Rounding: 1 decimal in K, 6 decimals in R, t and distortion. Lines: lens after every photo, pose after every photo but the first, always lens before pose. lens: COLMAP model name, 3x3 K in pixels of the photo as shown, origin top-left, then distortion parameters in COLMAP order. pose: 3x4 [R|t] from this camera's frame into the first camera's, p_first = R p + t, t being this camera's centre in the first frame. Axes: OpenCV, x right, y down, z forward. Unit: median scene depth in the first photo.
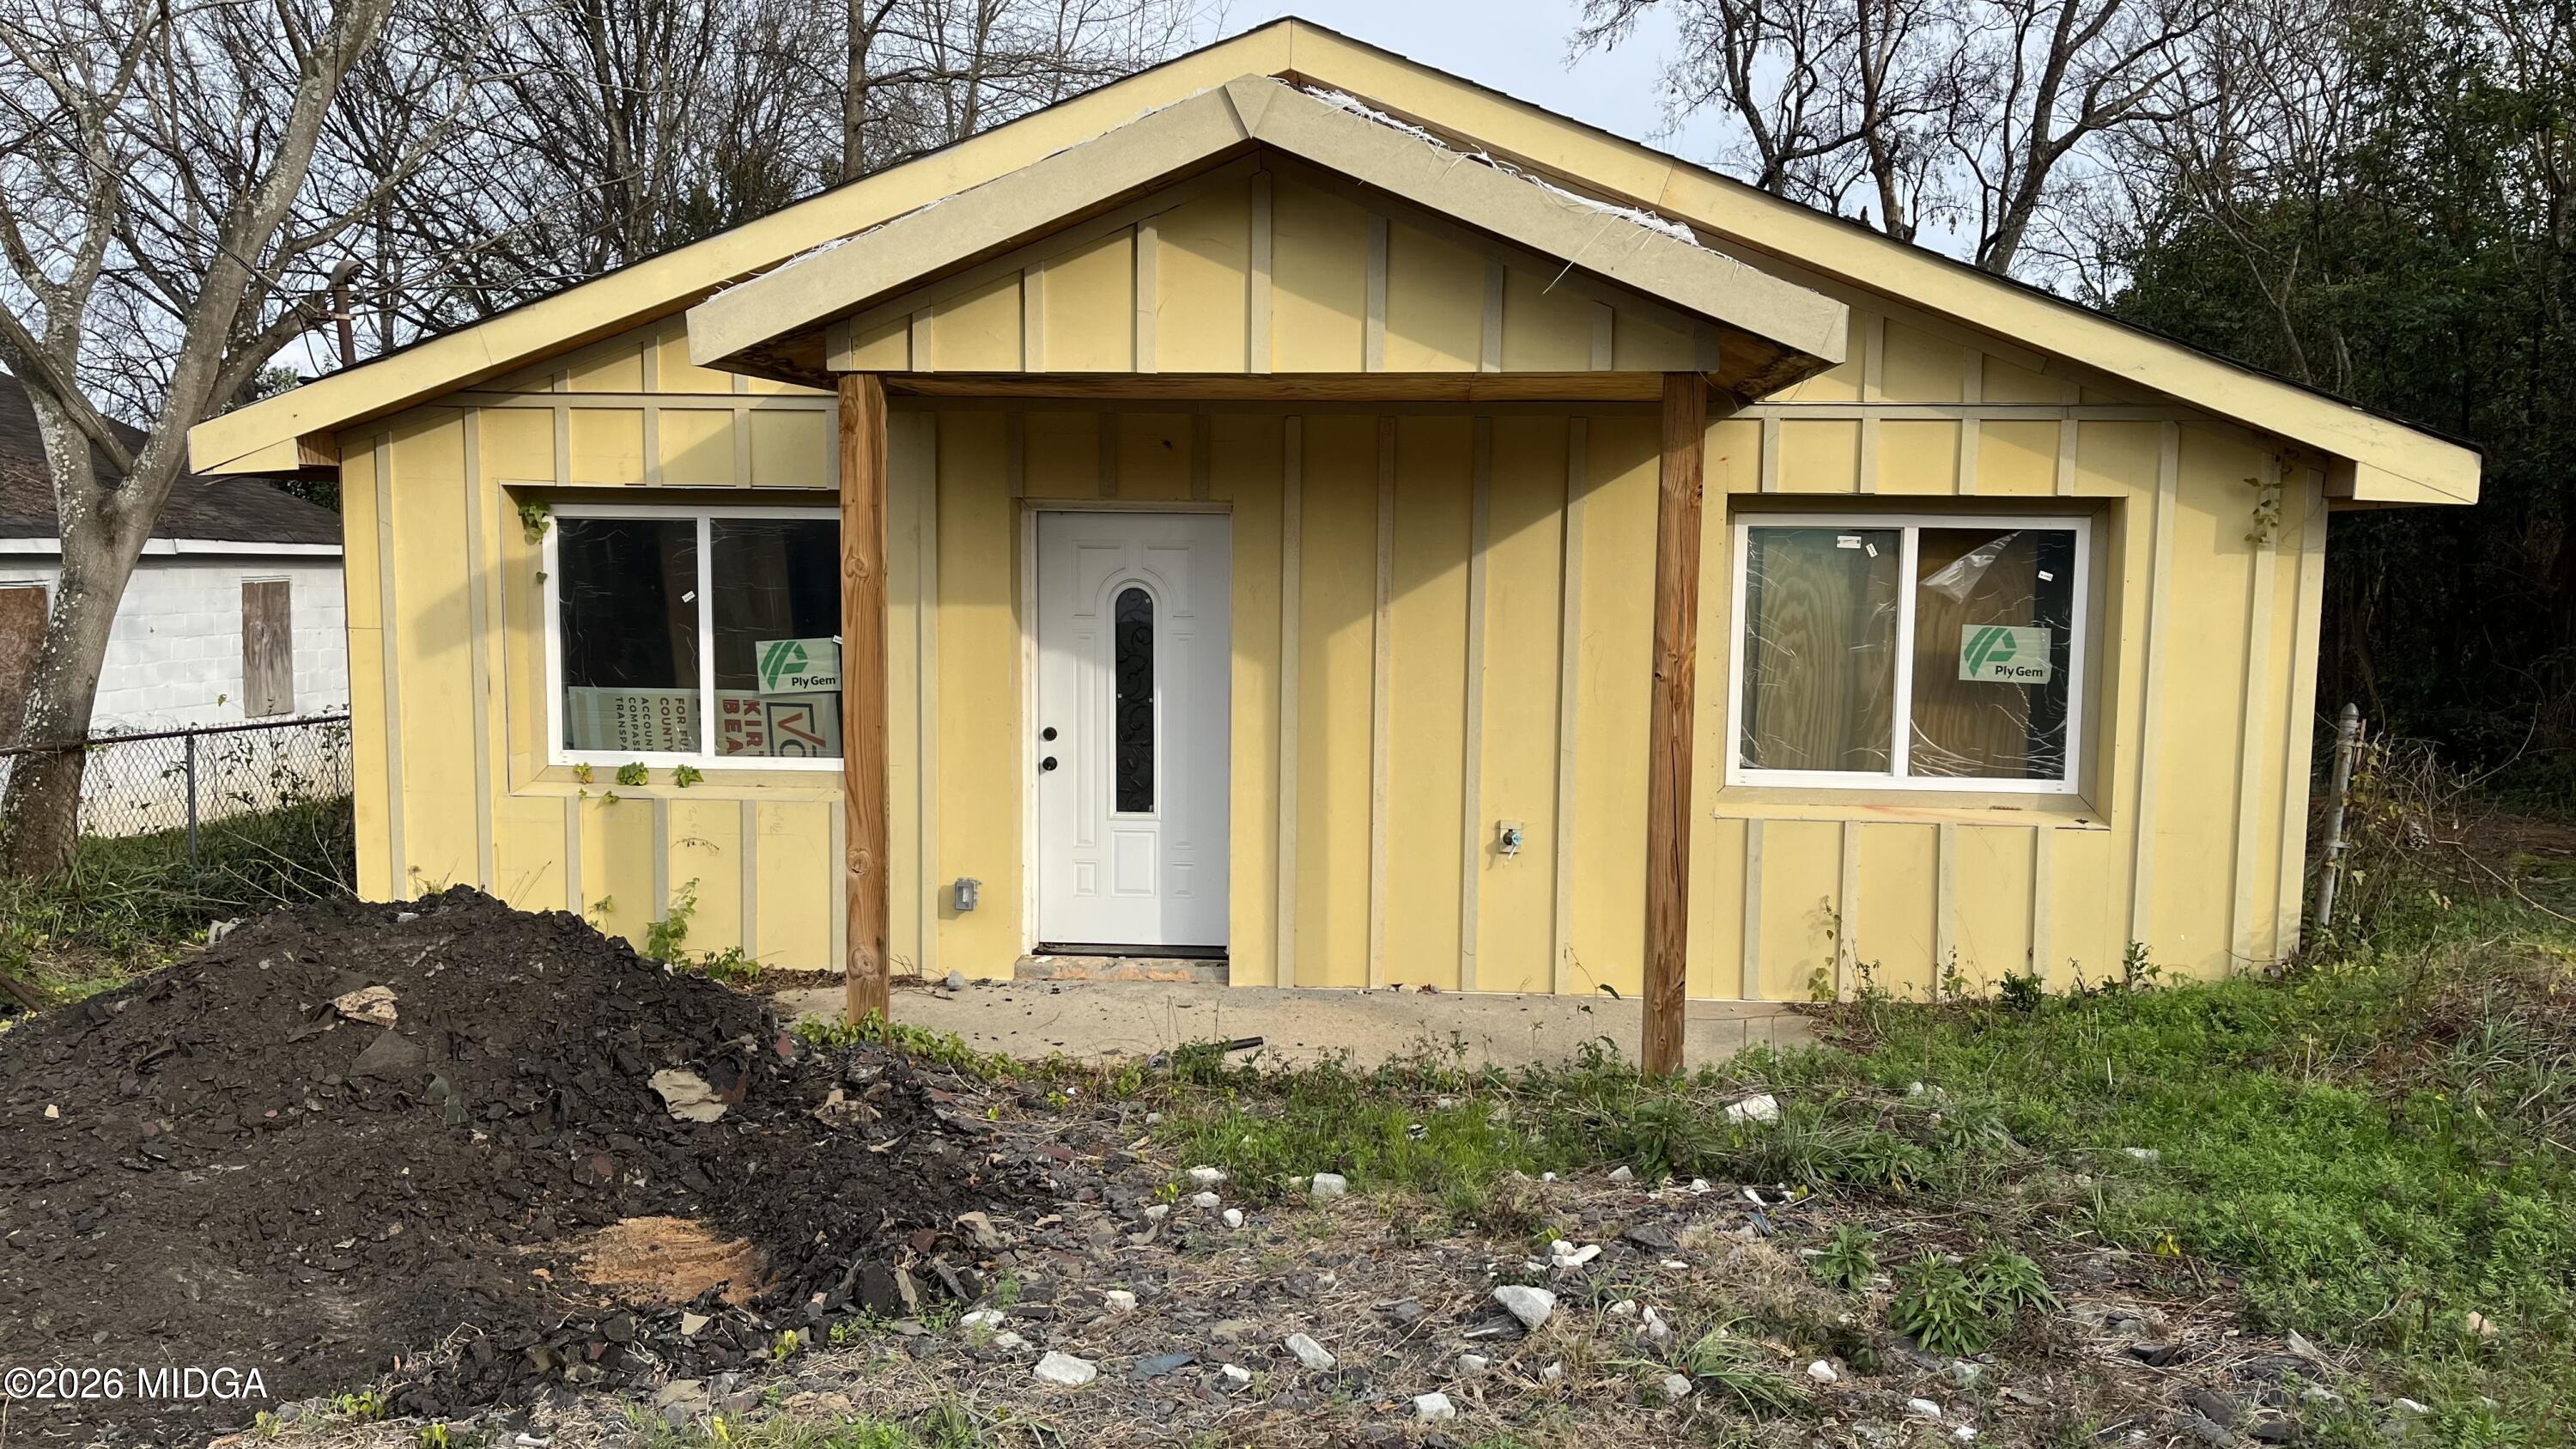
lens RADIAL K [[1877.4, 0, 1288.0], [0, 1877.4, 724.5], [0, 0, 1]] dist [0.000740, -0.000068]
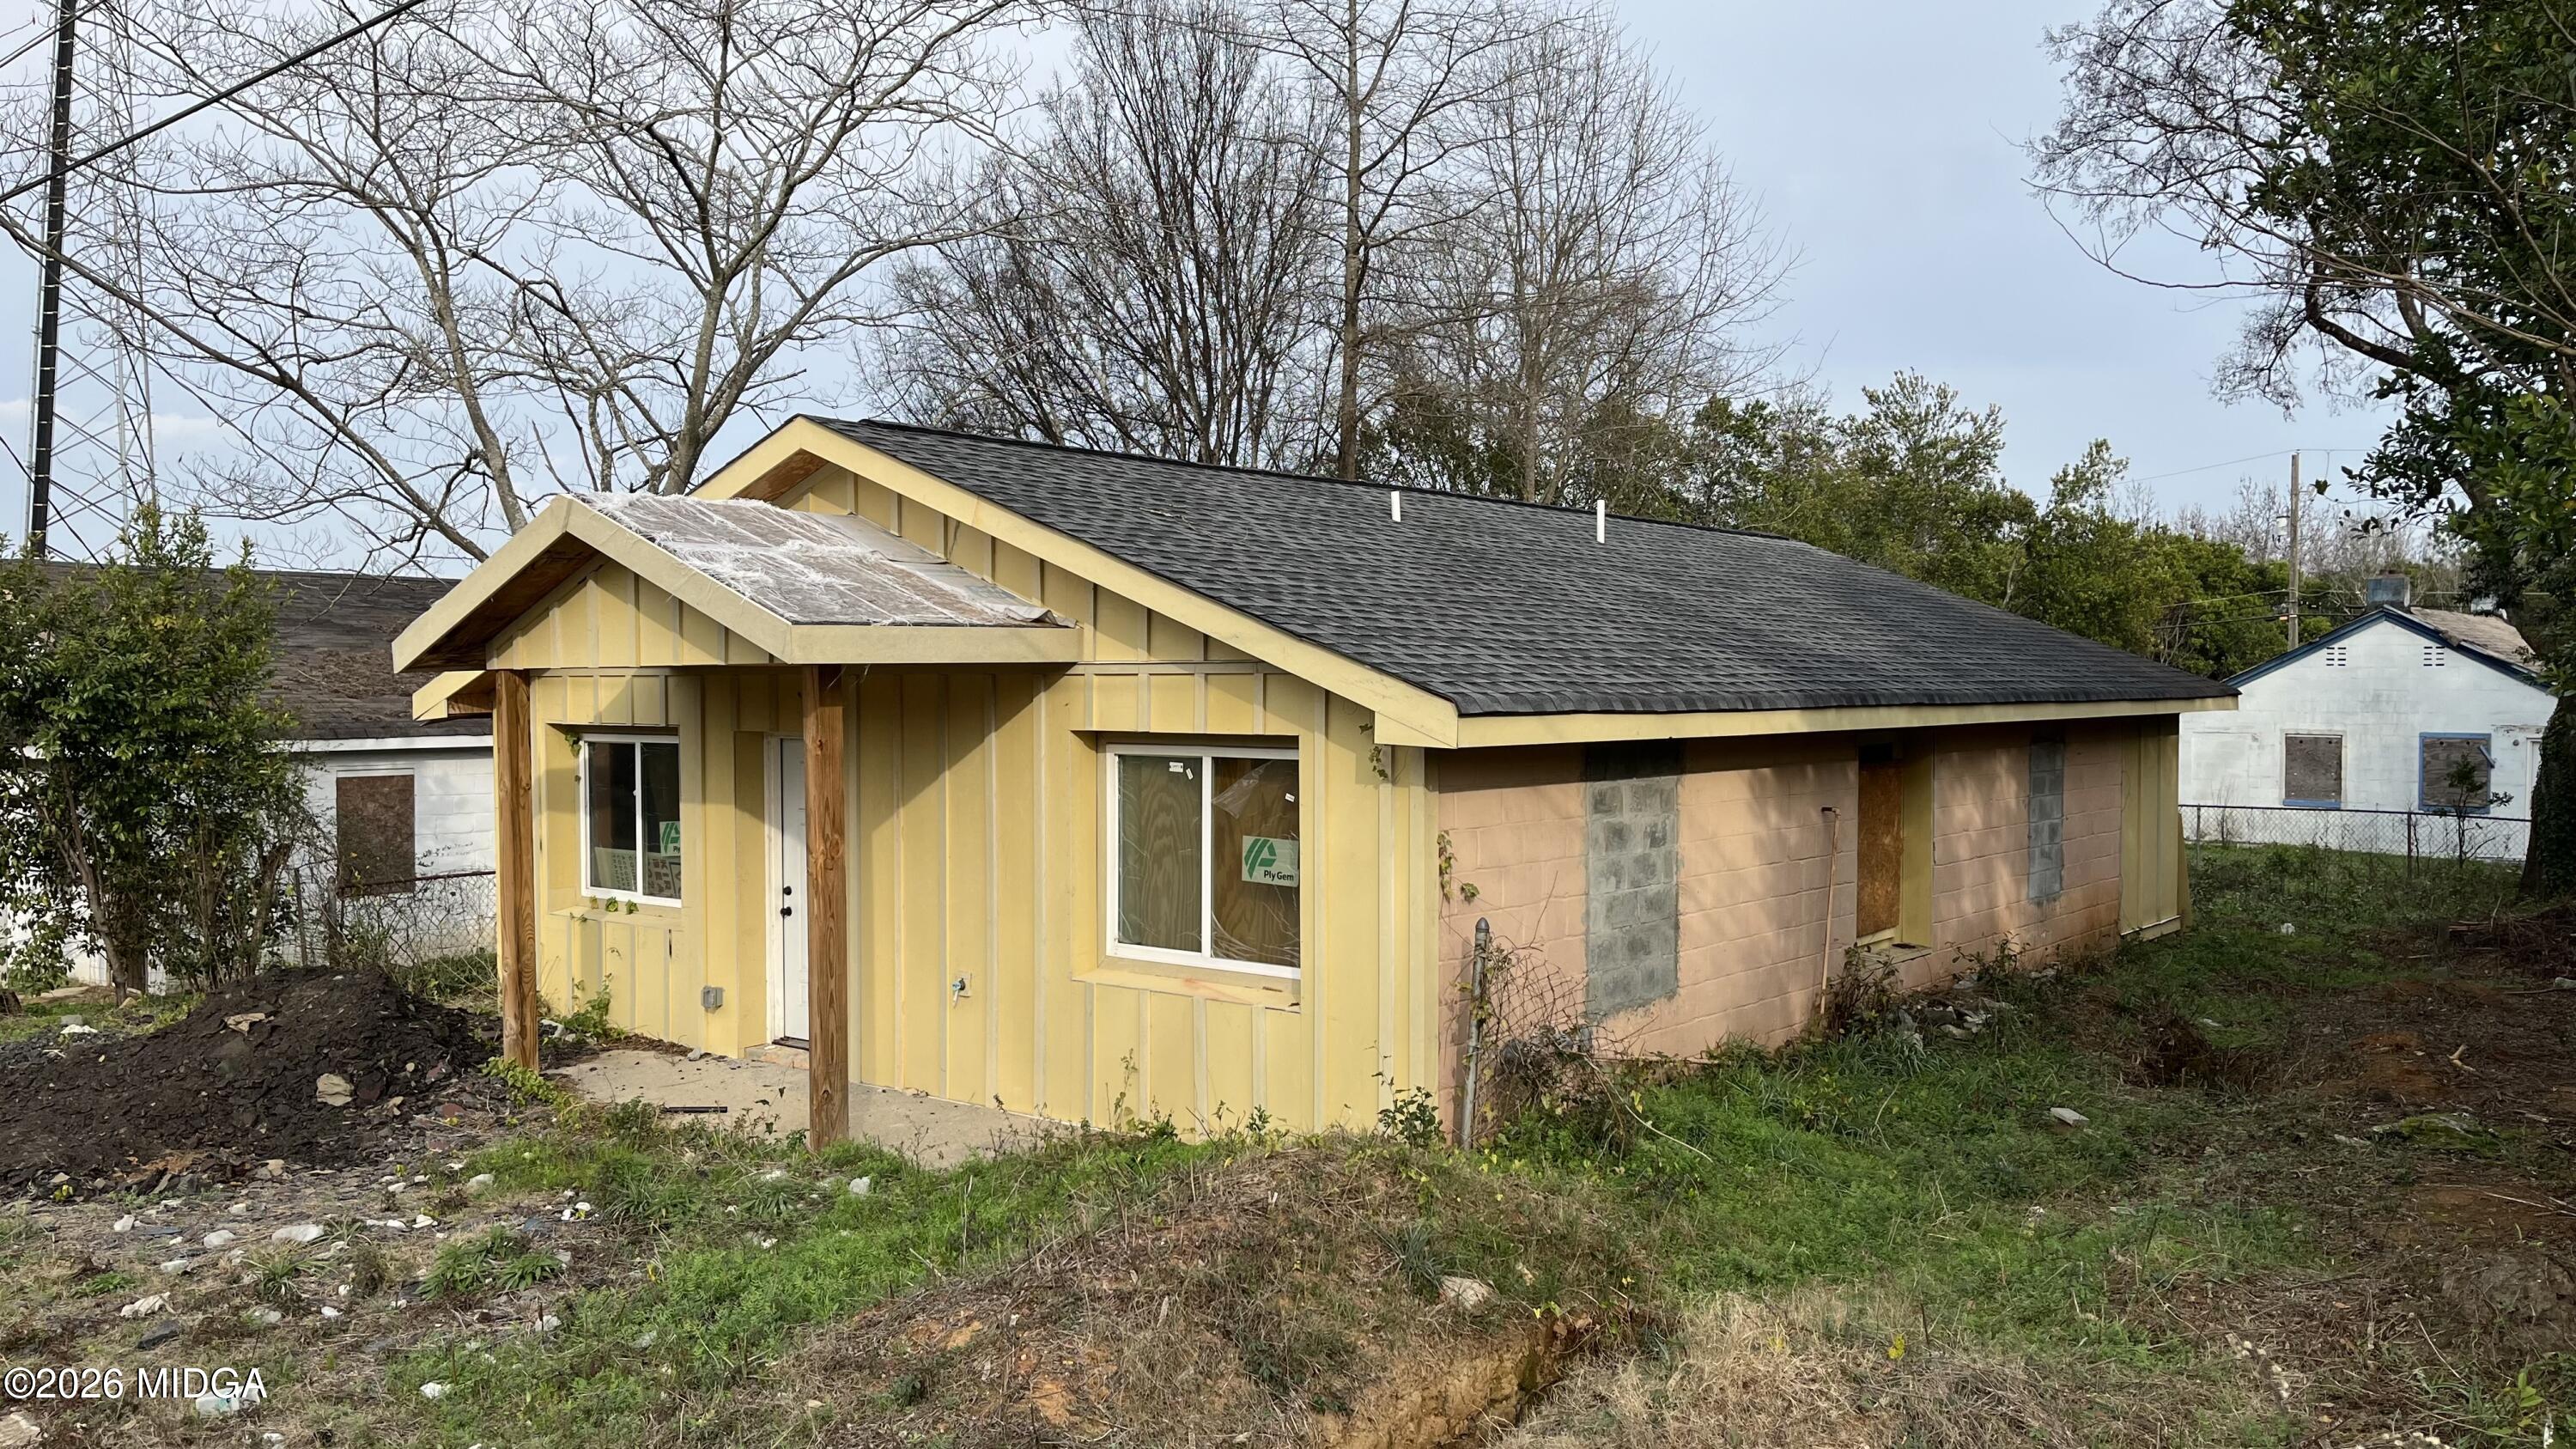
lens RADIAL K [[1877.4, 0, 1288.0], [0, 1877.4, 724.5], [0, 0, 1]] dist [0.000740, -0.000068]
pose [[0.838438, -0.002721, -0.544991, 1.033899], [-0.036783, 0.997425, -0.061568, -0.050227], [0.543755, 0.071668, 0.836178, -0.013973]]
